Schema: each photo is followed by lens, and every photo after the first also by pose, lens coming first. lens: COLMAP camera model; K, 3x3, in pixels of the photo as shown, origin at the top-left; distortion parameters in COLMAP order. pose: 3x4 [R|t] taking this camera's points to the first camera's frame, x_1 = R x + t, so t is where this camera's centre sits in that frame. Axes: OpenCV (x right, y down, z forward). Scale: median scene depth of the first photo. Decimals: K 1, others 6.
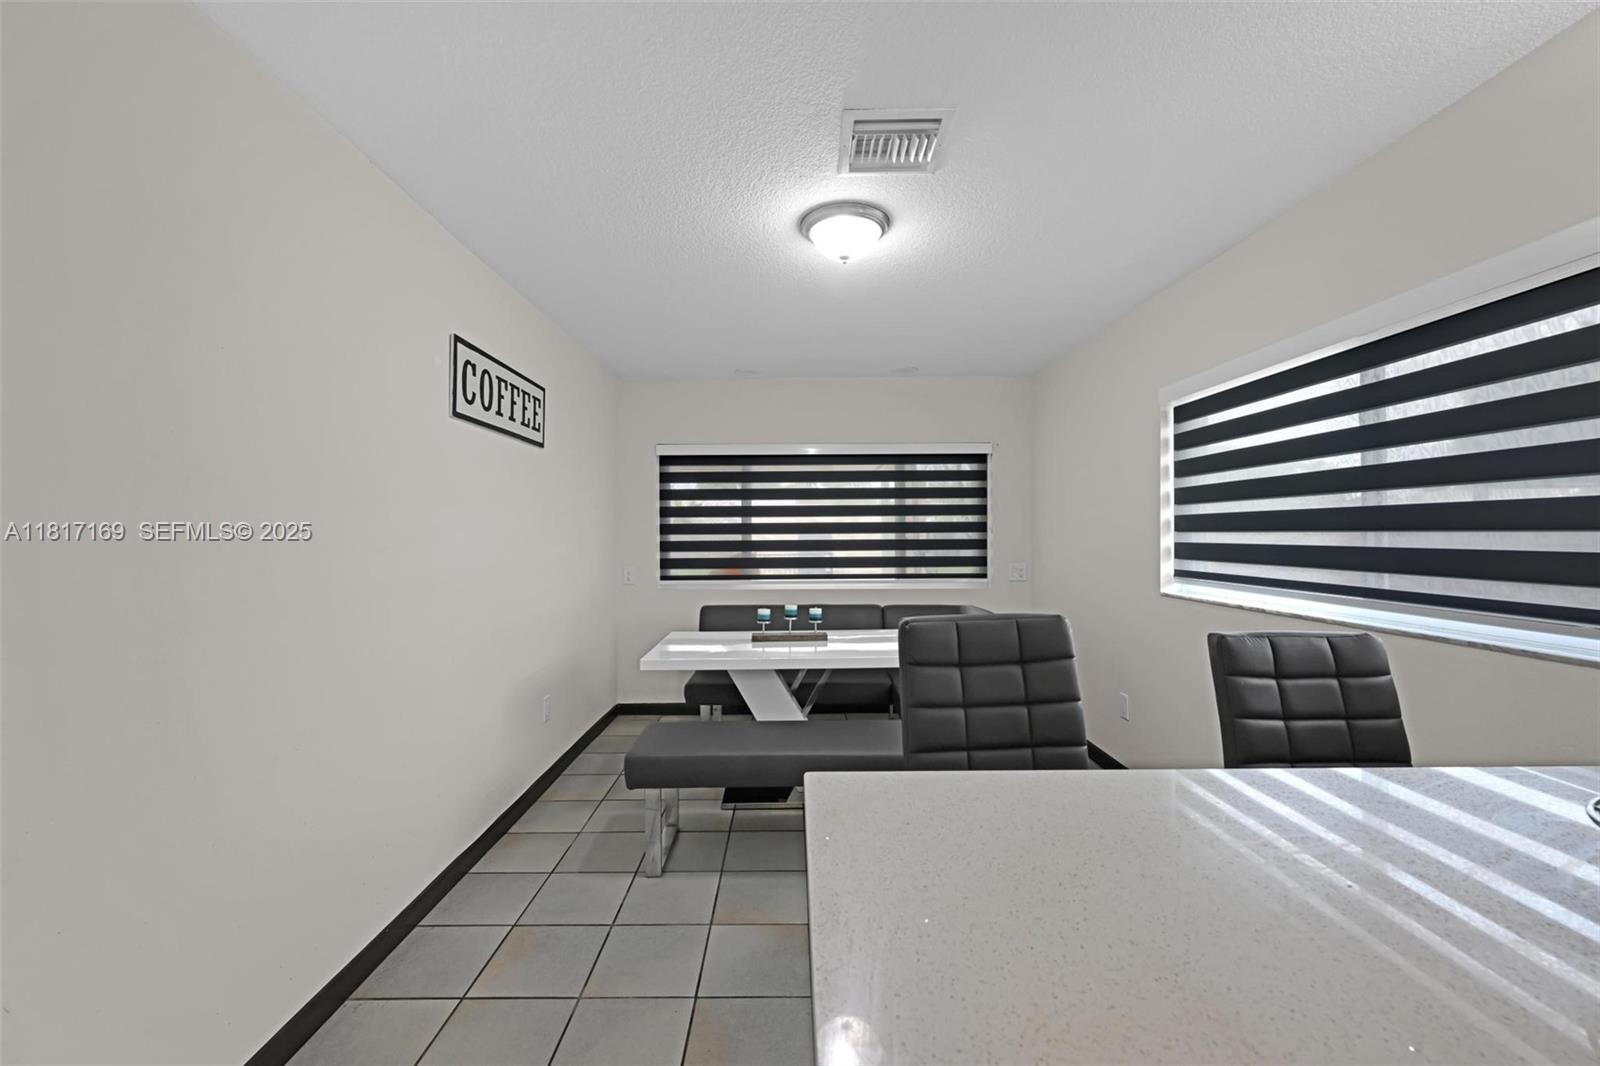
lens RADIAL K [[629.7, 0, 798.4], [0, 629.7, 534.3], [0, 0, 1]] dist [0.000221, -0.000061]
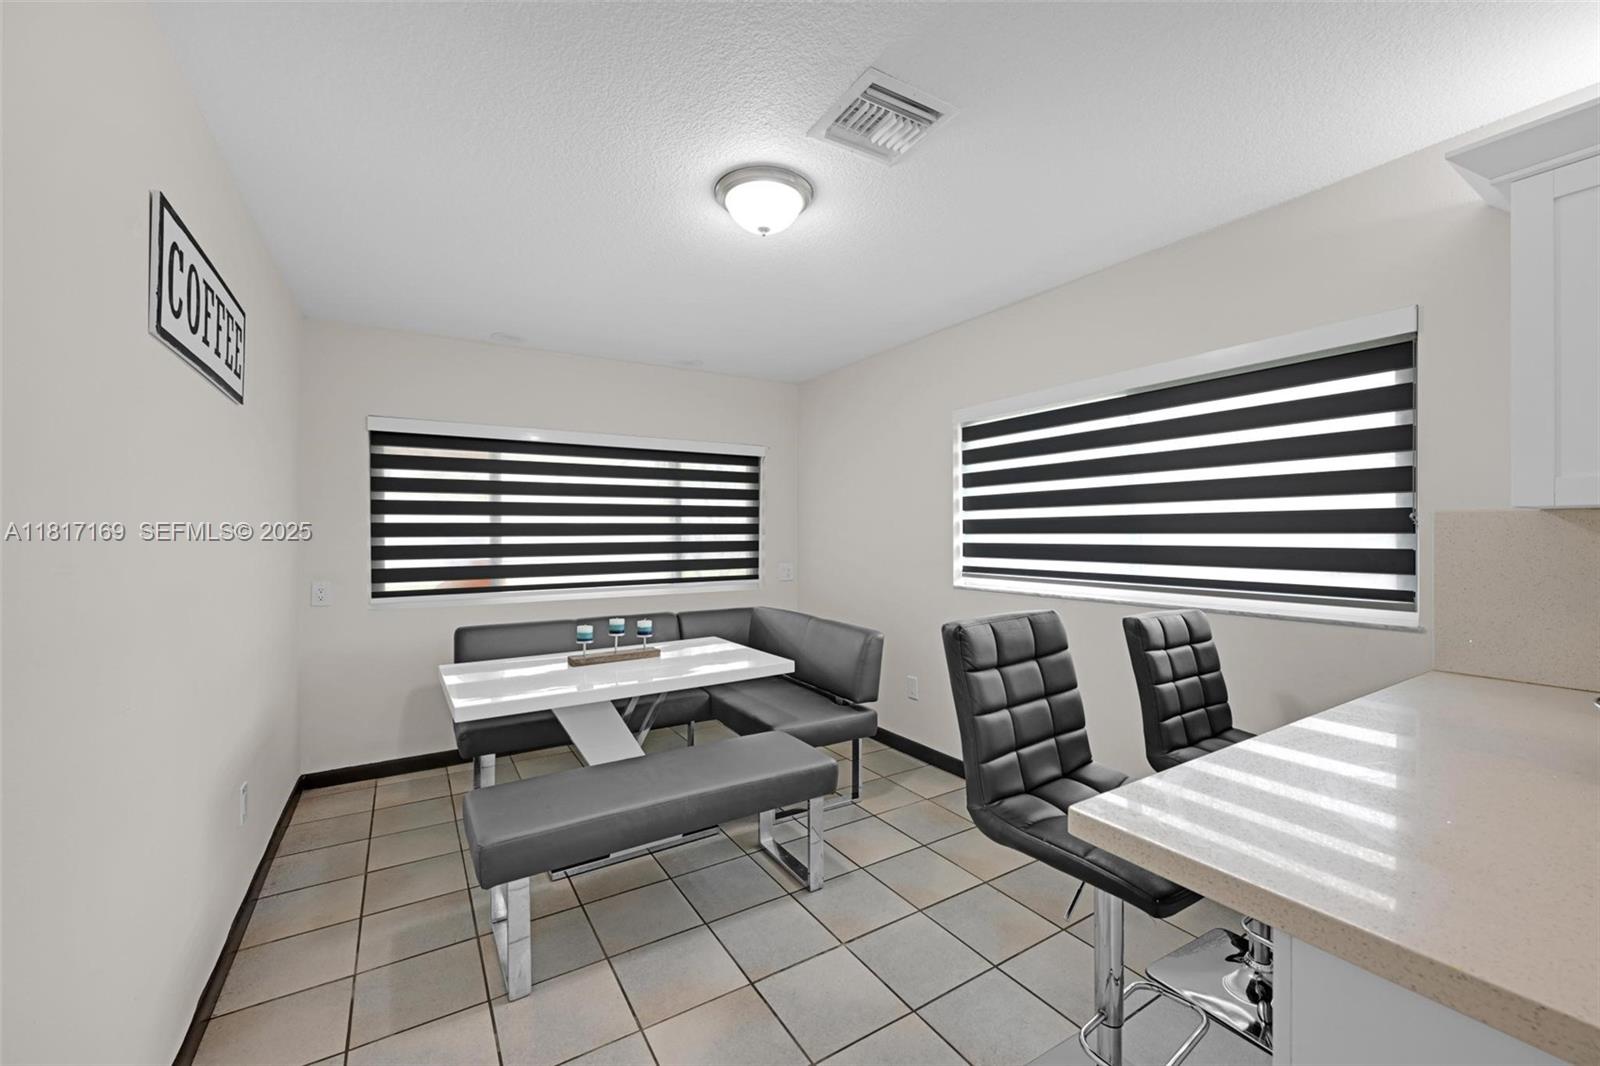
lens RADIAL K [[629.7, 0, 798.4], [0, 629.7, 534.3], [0, 0, 1]] dist [0.000221, -0.000061]
pose [[0.855242, 0.000108, 0.518228, -0.223983], [0.001426, 0.999996, -0.002562, -0.000131], [-0.518227, 0.002930, 0.855238, 0.129443]]
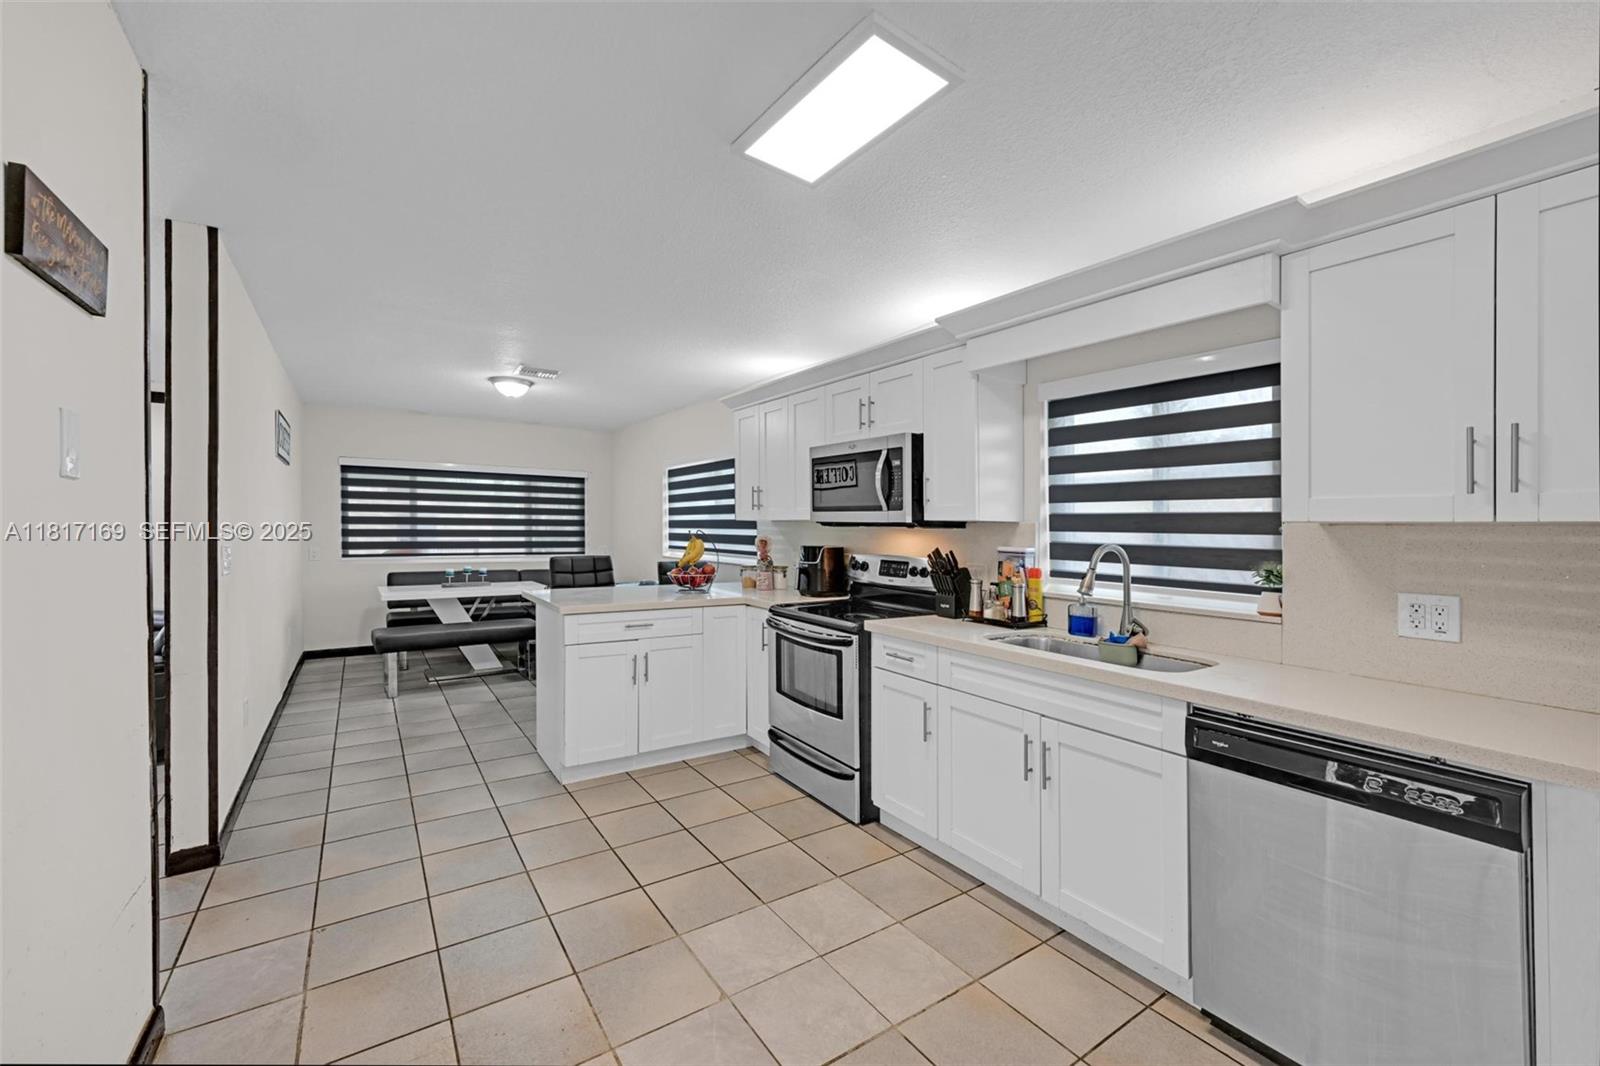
lens RADIAL K [[639.7, 0, 767.8], [0, 639.7, 548.0], [0, 0, 1]] dist [0.023609, -0.008264]
pose [[0.852921, -0.001003, 0.522040, -0.210112], [-0.016044, 0.999475, 0.028135, -0.001891], [-0.521794, -0.032372, 0.852457, -0.860207]]
